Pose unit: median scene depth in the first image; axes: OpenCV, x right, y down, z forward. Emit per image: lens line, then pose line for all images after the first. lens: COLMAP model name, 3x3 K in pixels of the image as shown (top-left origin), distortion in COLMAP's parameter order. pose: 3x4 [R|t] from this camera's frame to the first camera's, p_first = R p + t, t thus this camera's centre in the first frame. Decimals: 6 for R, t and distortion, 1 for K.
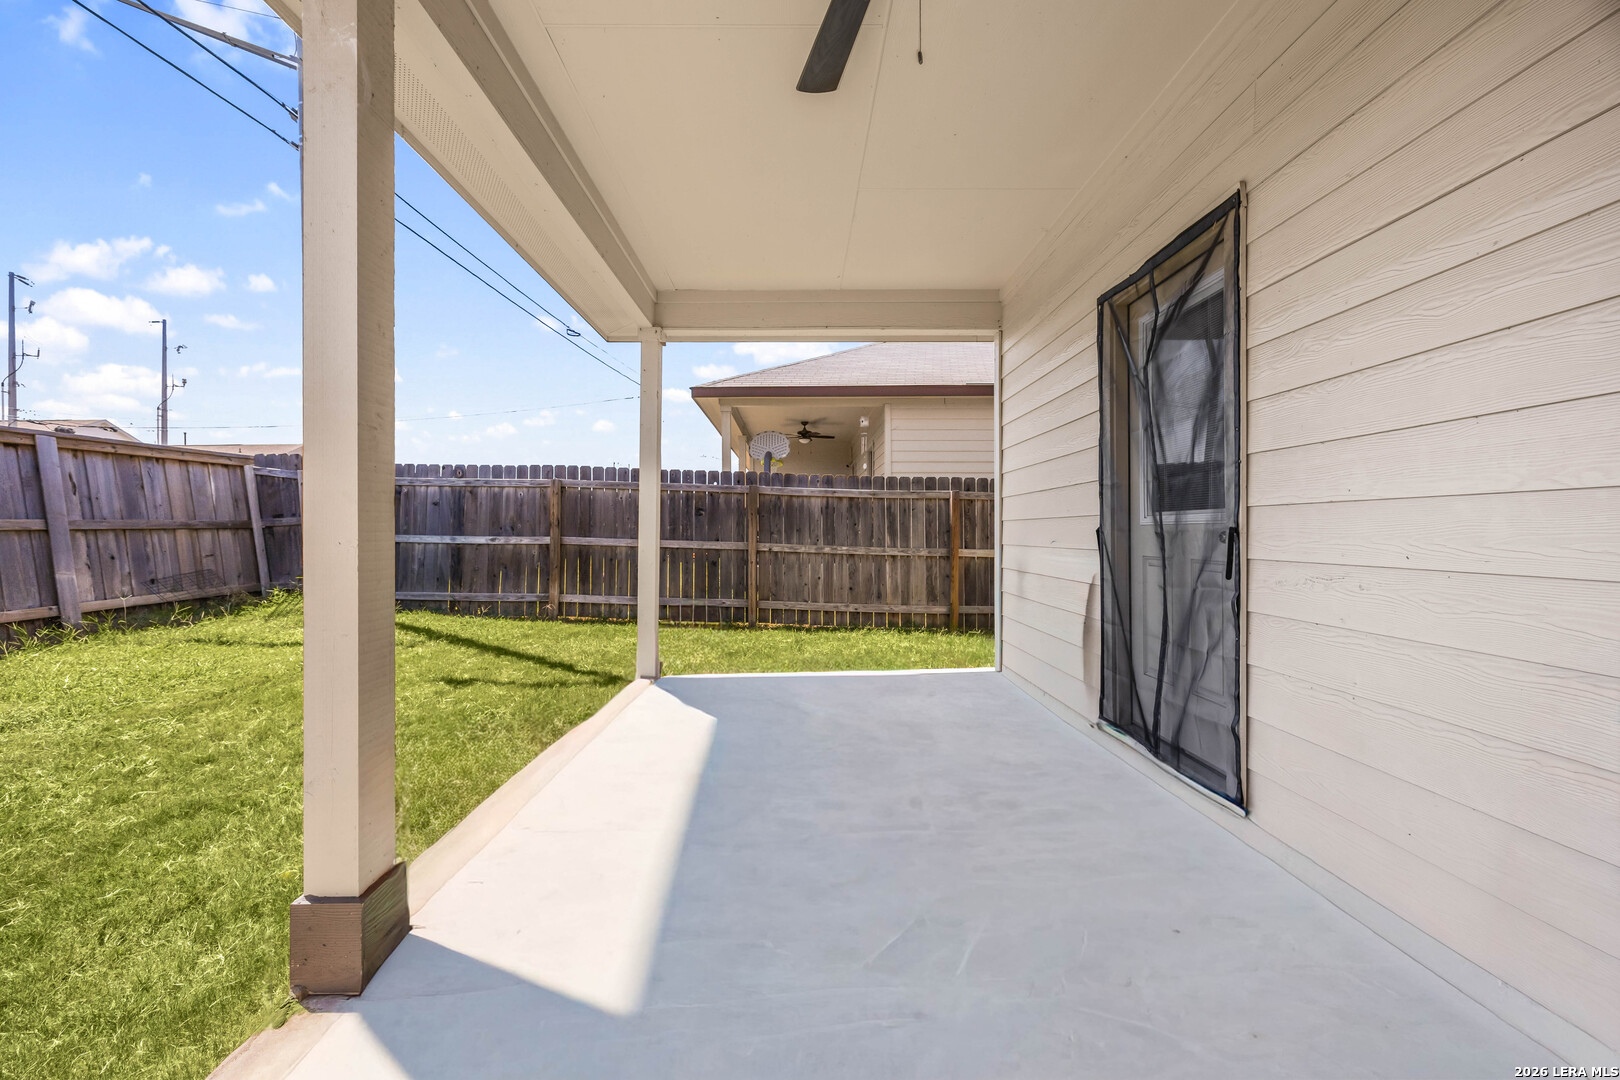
lens RADIAL K [[640.0, 0, 824.3], [0, 640.0, 529.9], [0, 0, 1]] dist [0.002256, -0.000088]
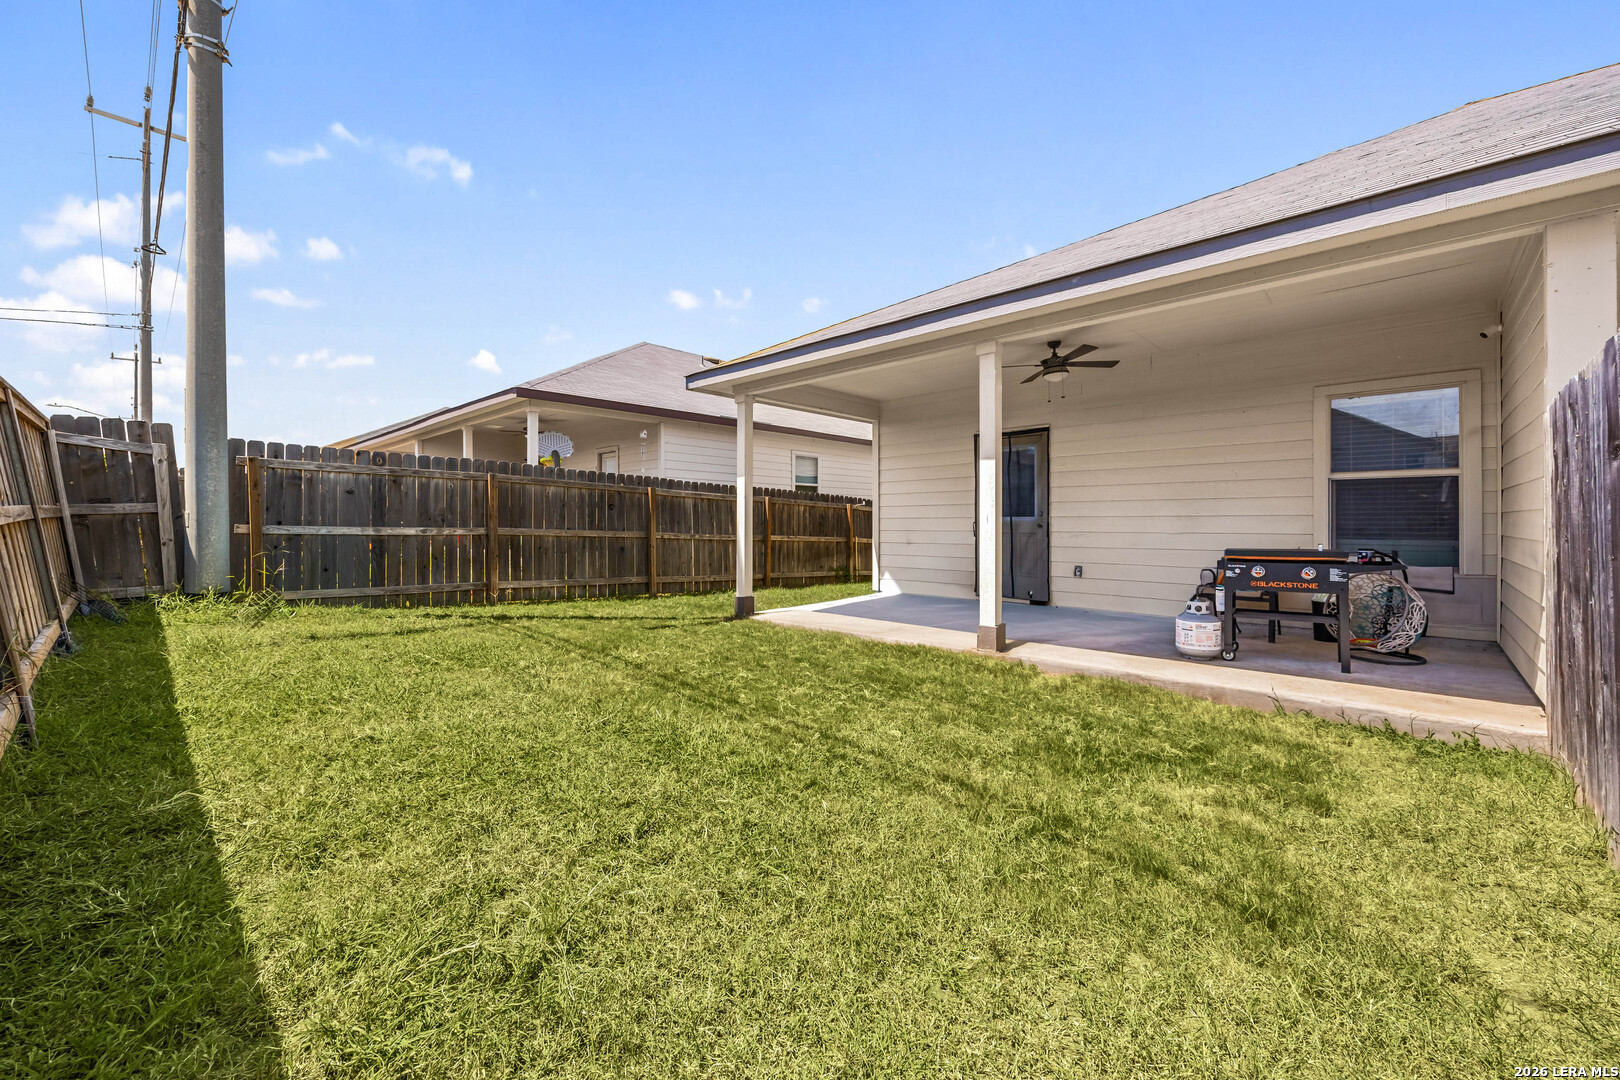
lens RADIAL K [[623.8, 0, 796.3], [0, 623.8, 519.4], [0, 0, 1]] dist [-0.002928, -0.000062]
pose [[0.699538, 0.006777, 0.714563, -0.800056], [-0.007787, 0.999968, -0.001861, -0.004958], [-0.714553, -0.004262, 0.699568, -0.084470]]
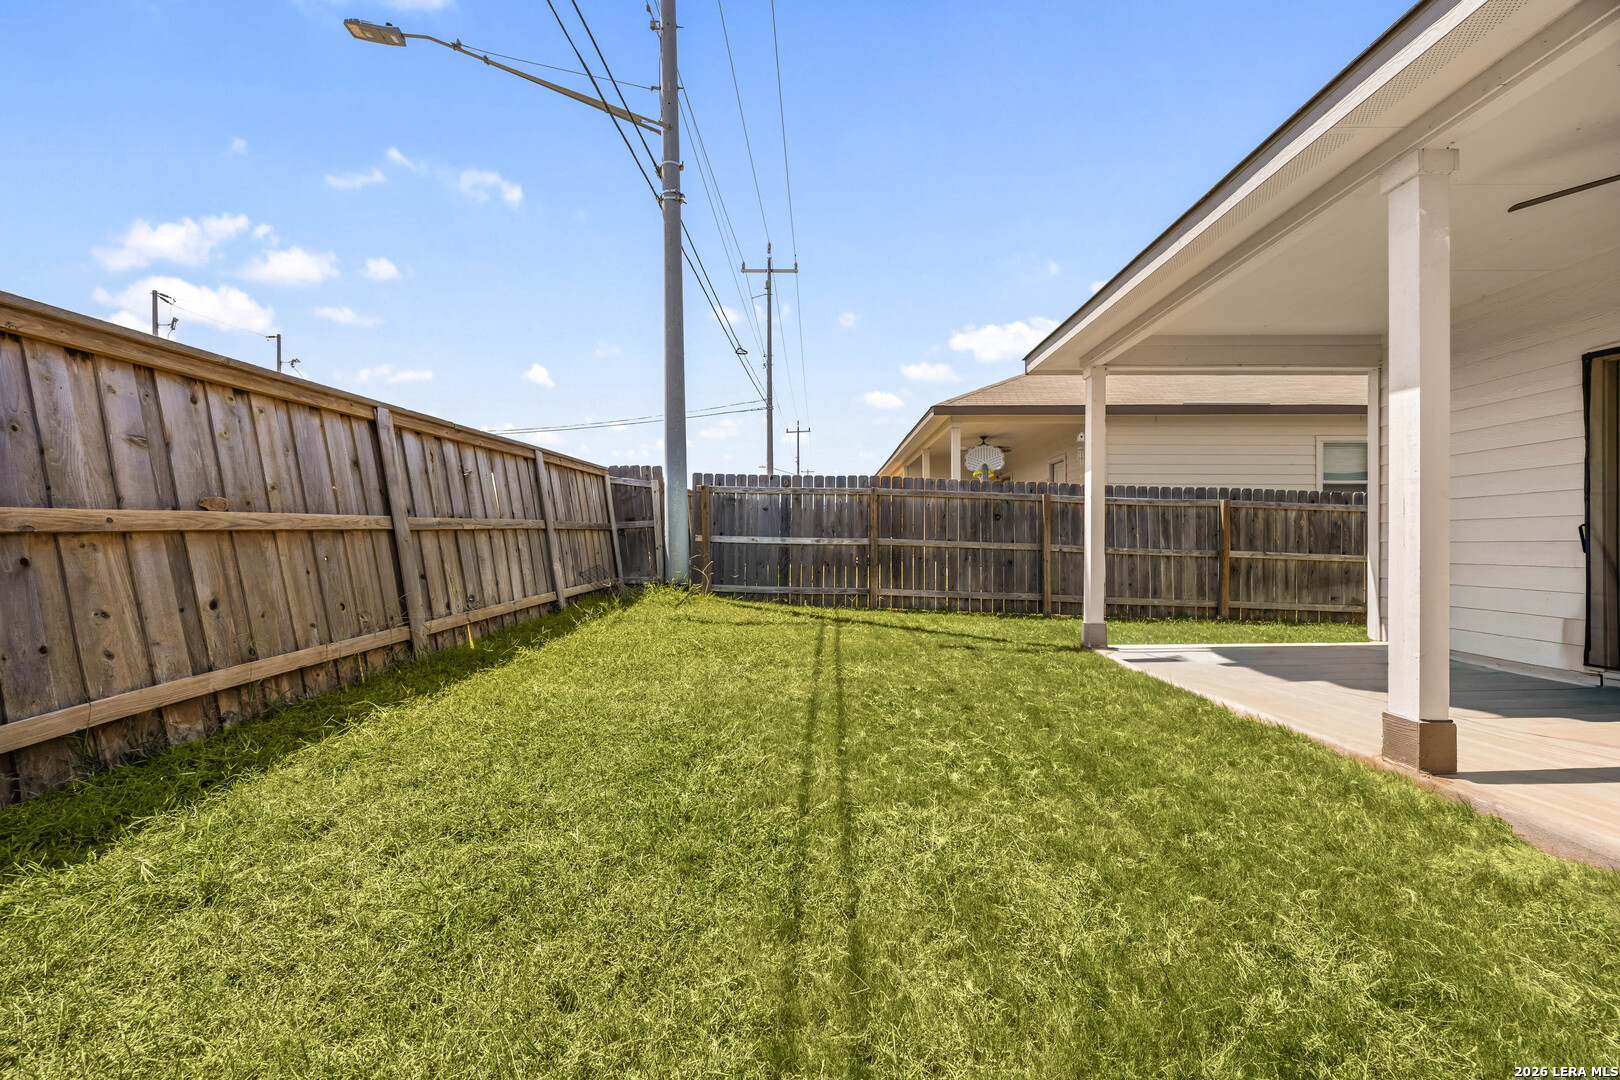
lens RADIAL K [[623.8, 0, 821.8], [0, 623.8, 531.2], [0, 0, 1]] dist [-0.002928, -0.000062]
pose [[0.999992, 0.003492, -0.001925, -0.506269], [-0.003504, 0.999977, -0.005801, 0.004745], [0.001905, 0.005808, 0.999981, -0.112009]]
